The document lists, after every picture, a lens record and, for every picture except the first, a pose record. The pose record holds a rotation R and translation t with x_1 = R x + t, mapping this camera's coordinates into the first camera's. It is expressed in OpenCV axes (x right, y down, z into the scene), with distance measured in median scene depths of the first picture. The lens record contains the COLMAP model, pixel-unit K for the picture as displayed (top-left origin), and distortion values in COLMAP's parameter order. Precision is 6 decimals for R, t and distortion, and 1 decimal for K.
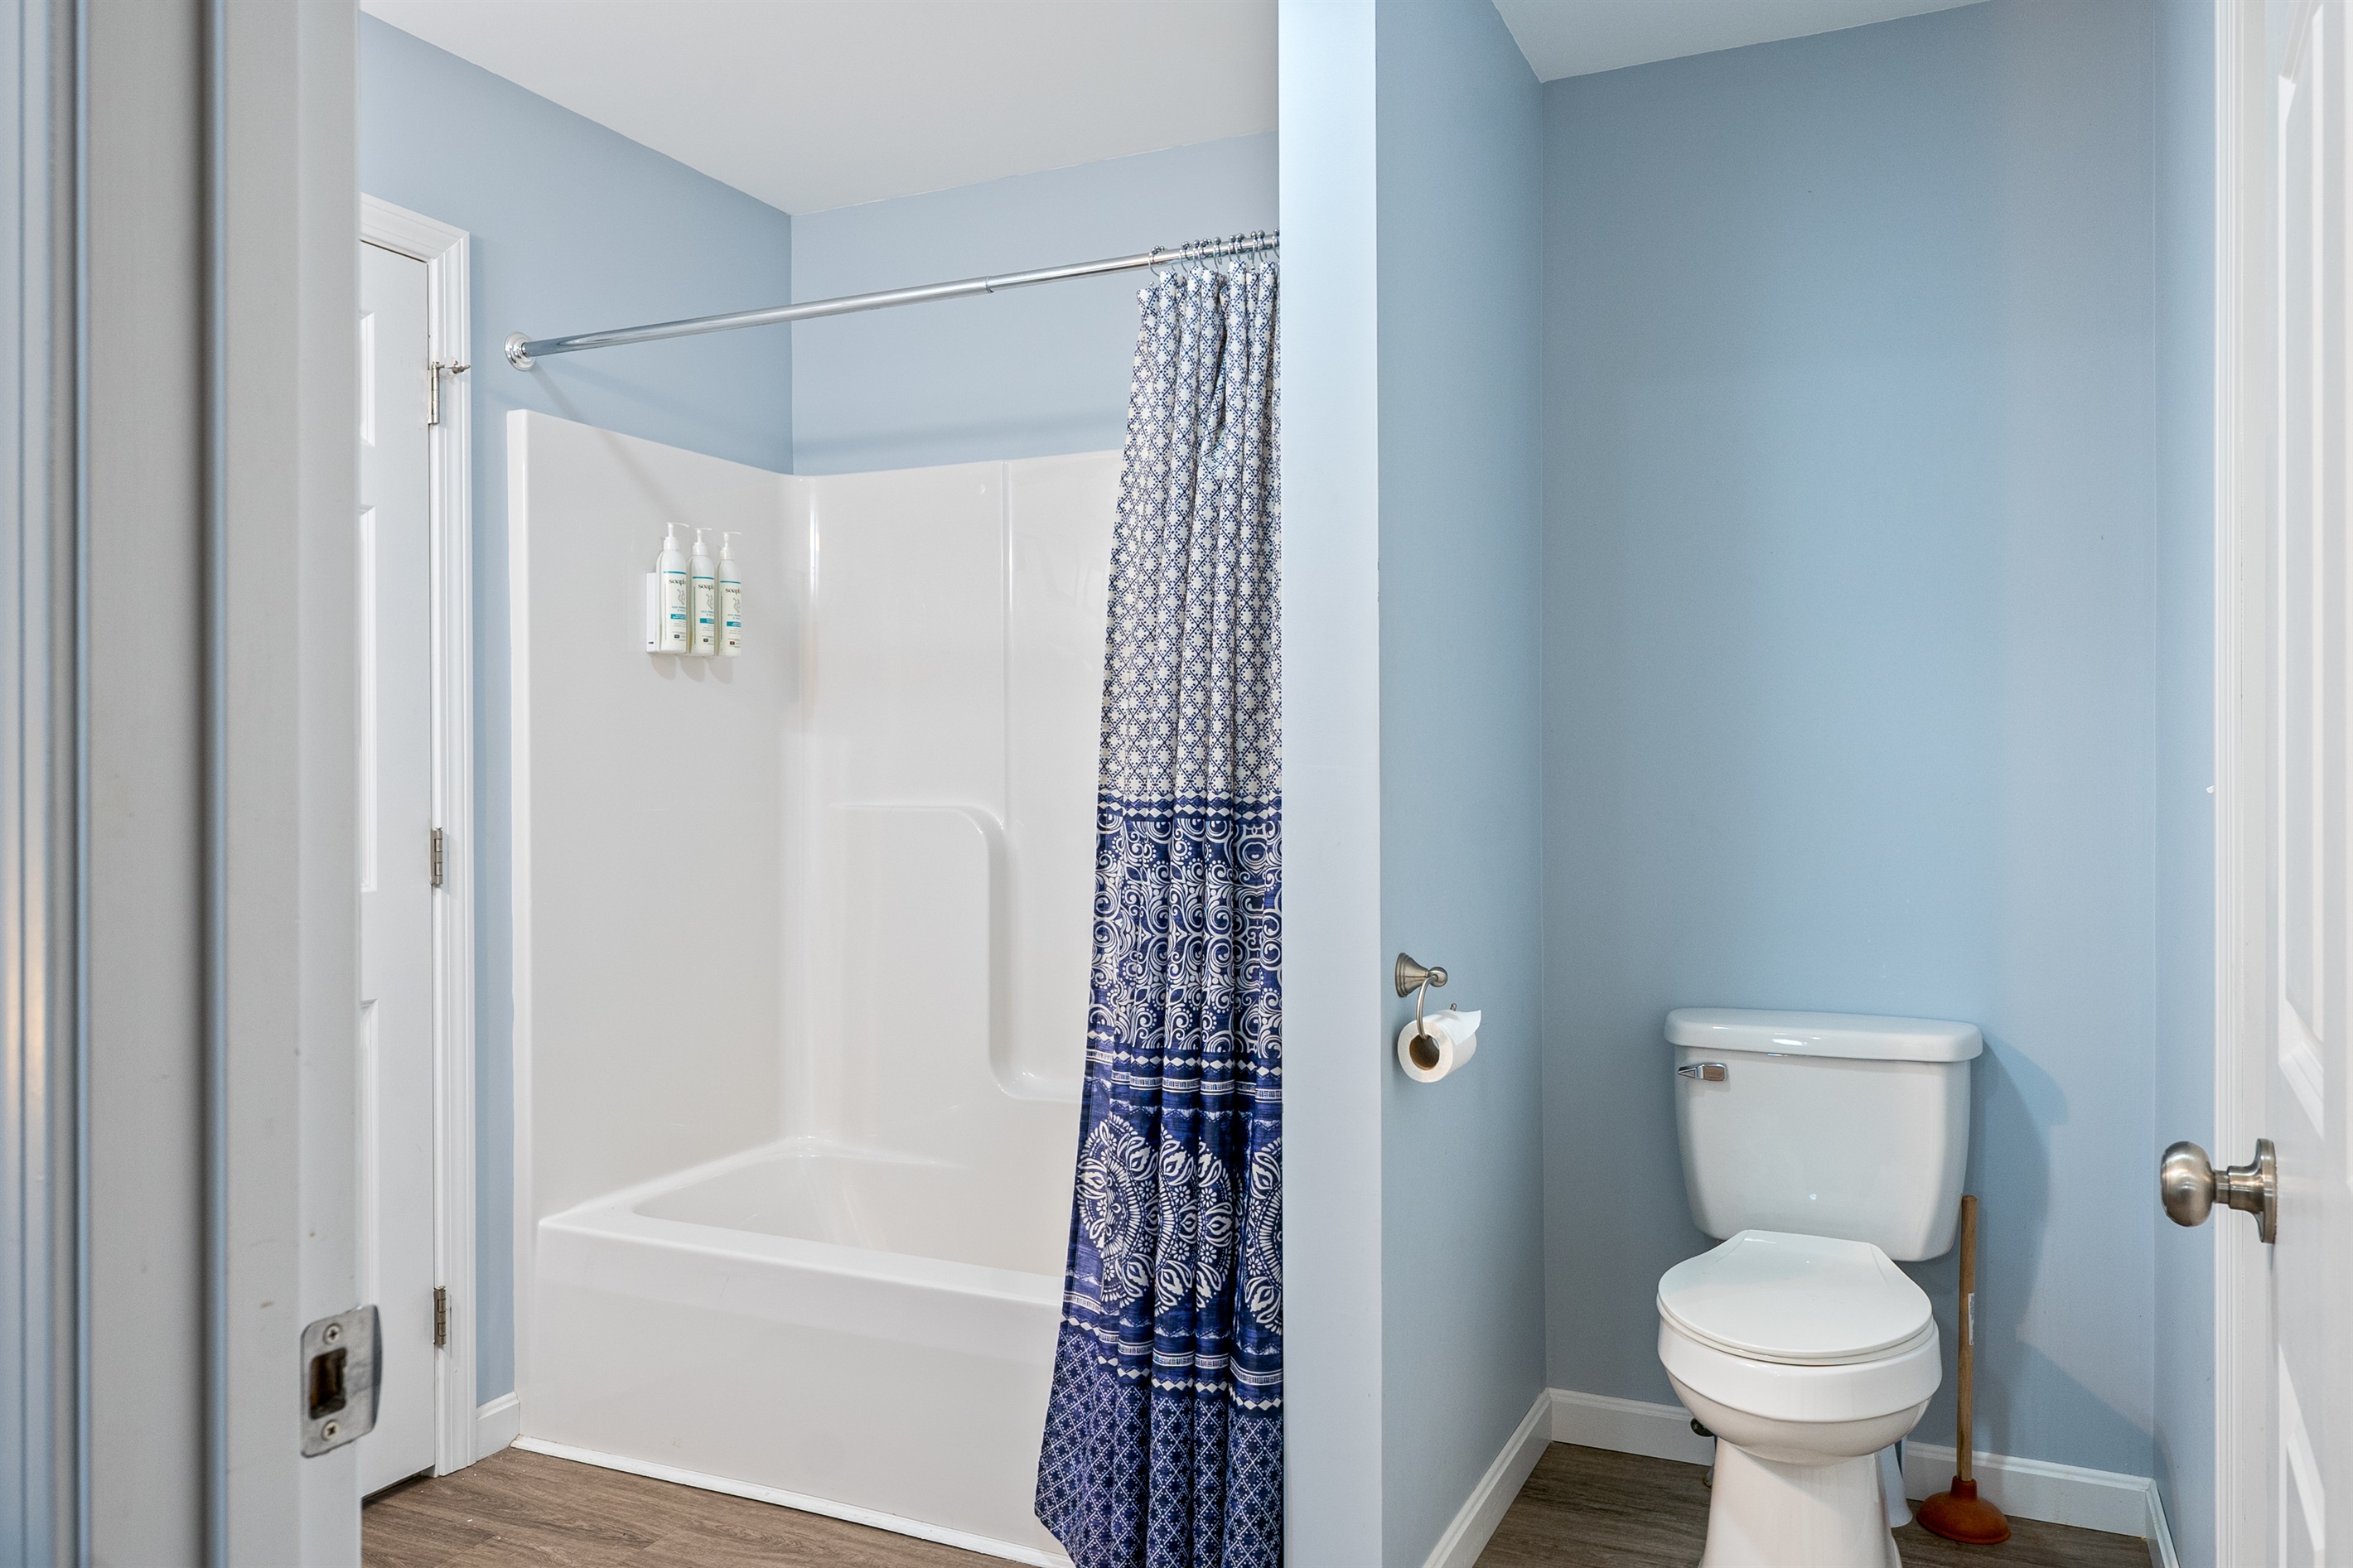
lens RADIAL K [[1684.4, 0, 1177.3], [0, 1684.4, 777.9], [0, 0, 1]] dist [-0.002862, -0.002085]
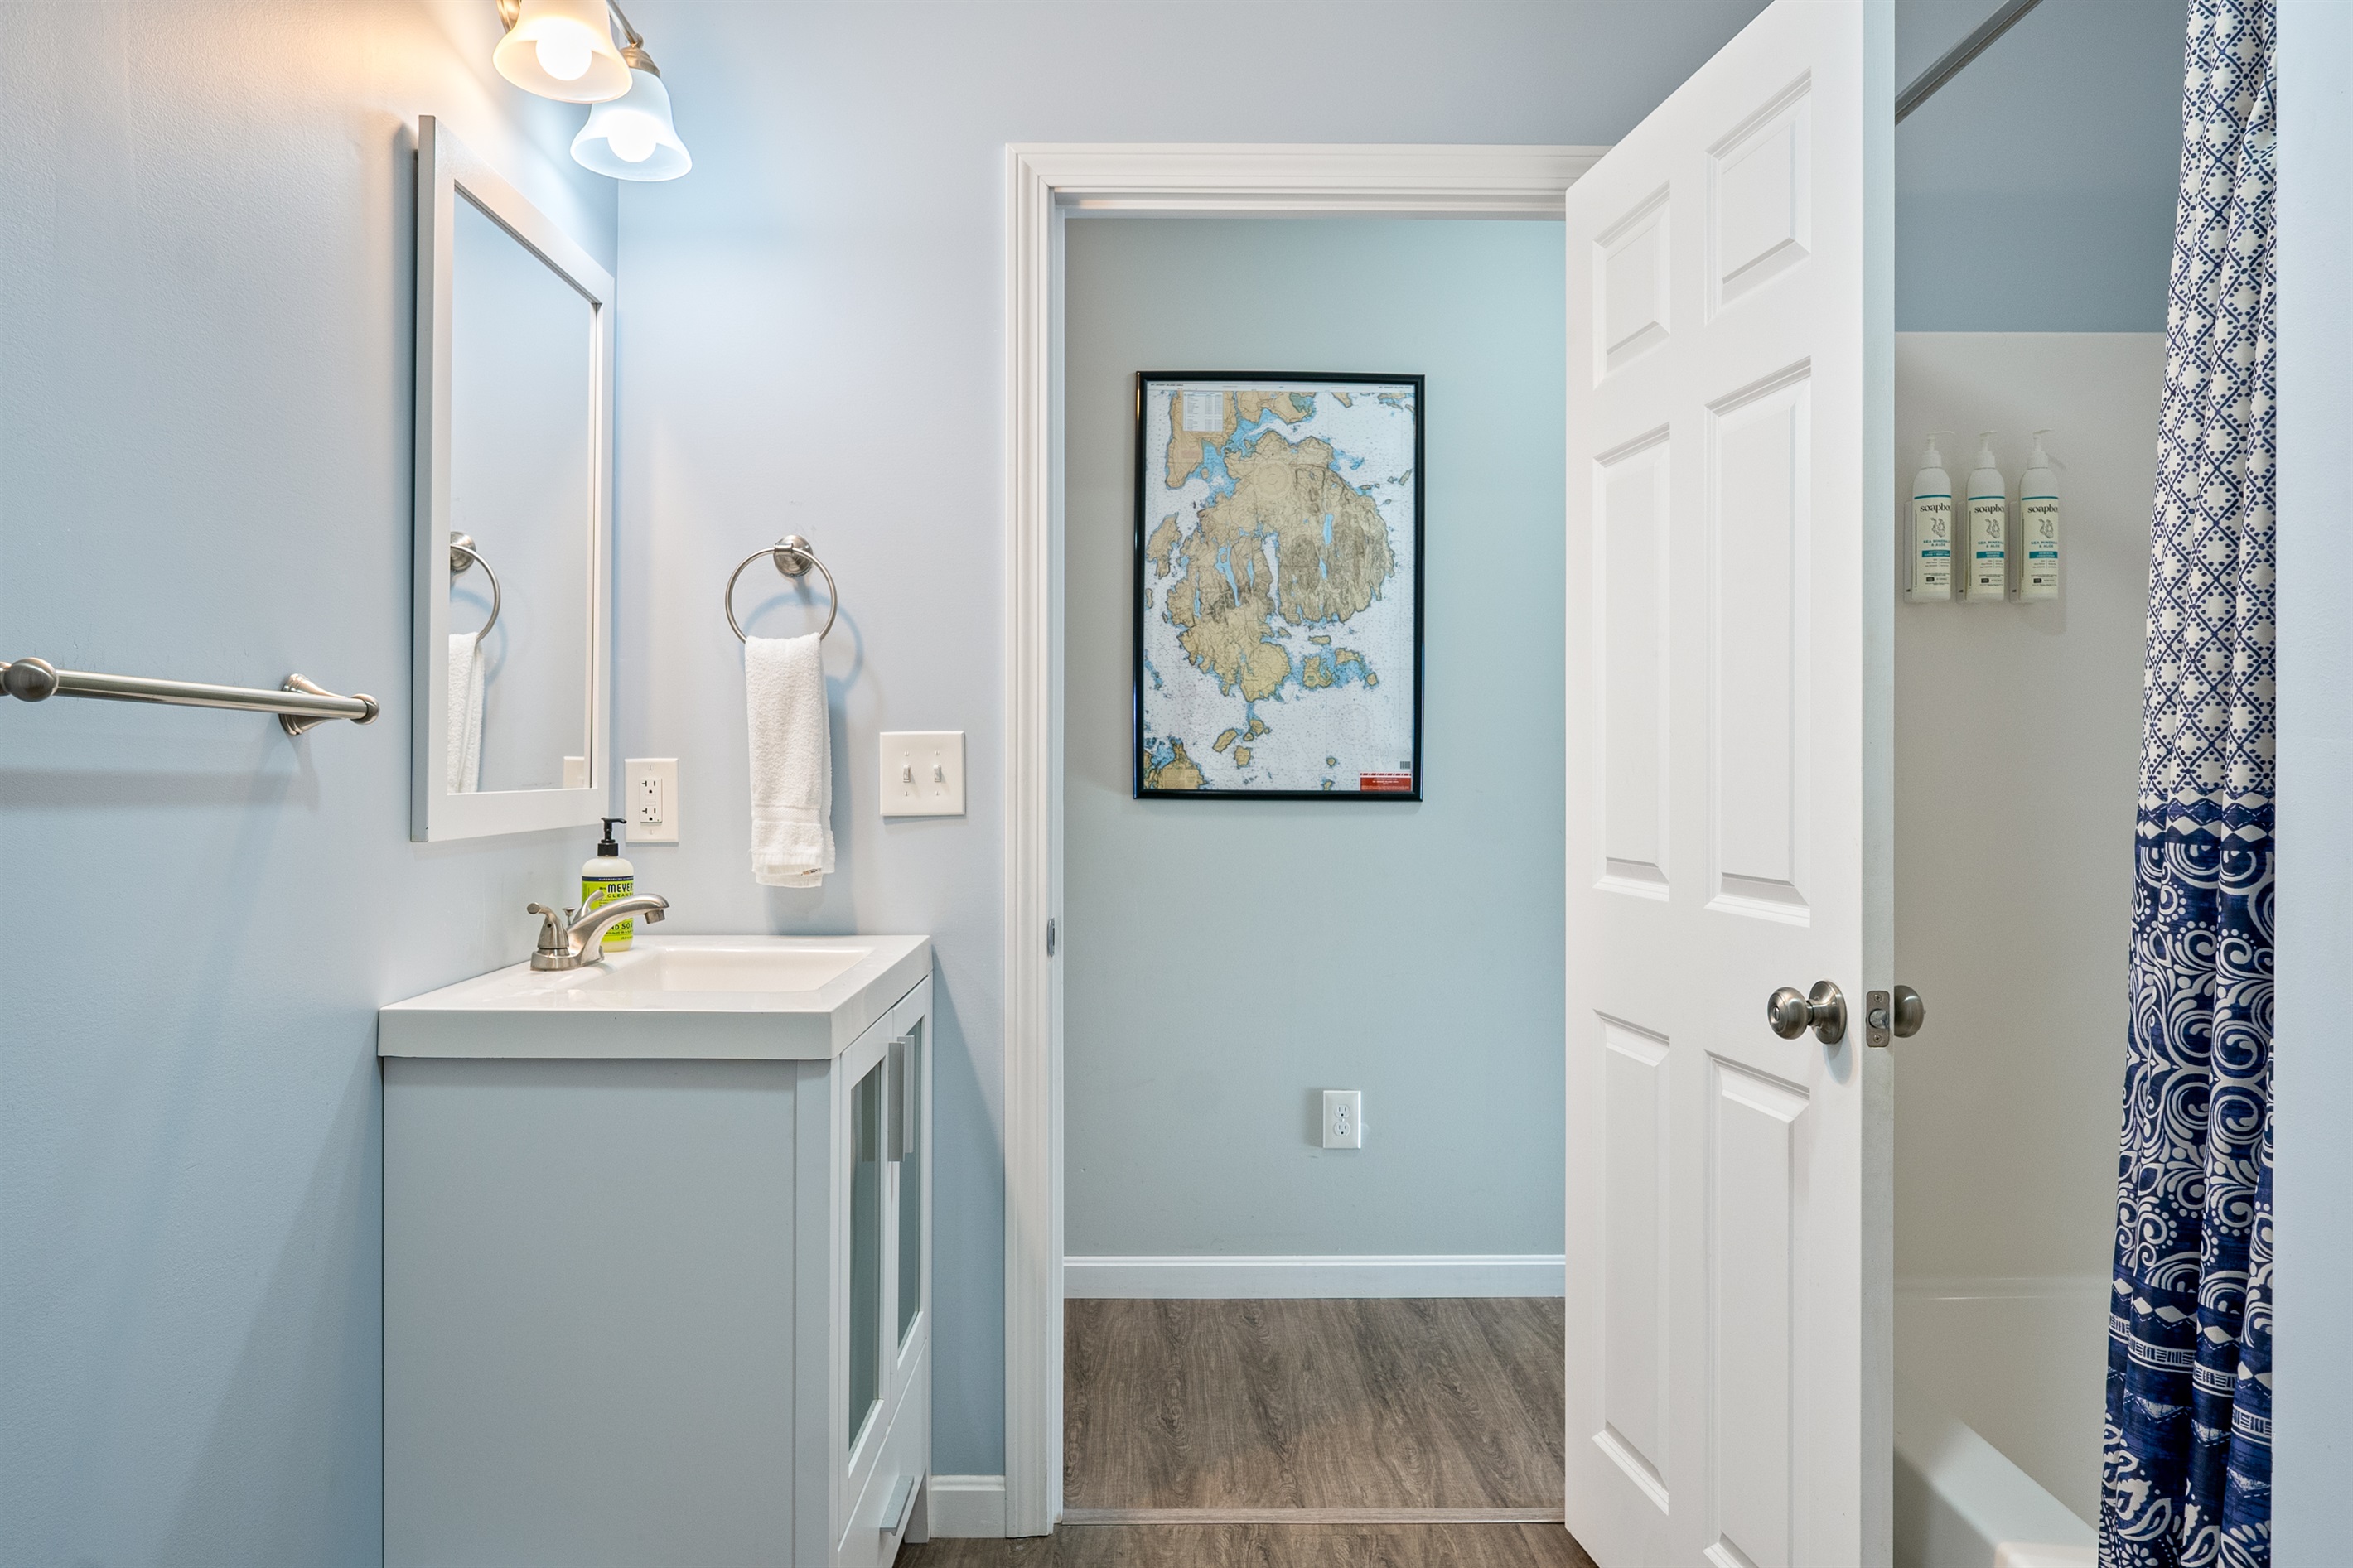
lens RADIAL K [[1768.7, 0, 1174.7], [0, 1768.7, 774.5], [0, 0, 1]] dist [0.006968, -0.002132]
pose [[0.428226, 0.005424, -0.903655, 0.366265], [-0.006671, 0.999974, 0.002840, 0.003470], [0.903647, 0.004812, 0.428251, 0.487035]]
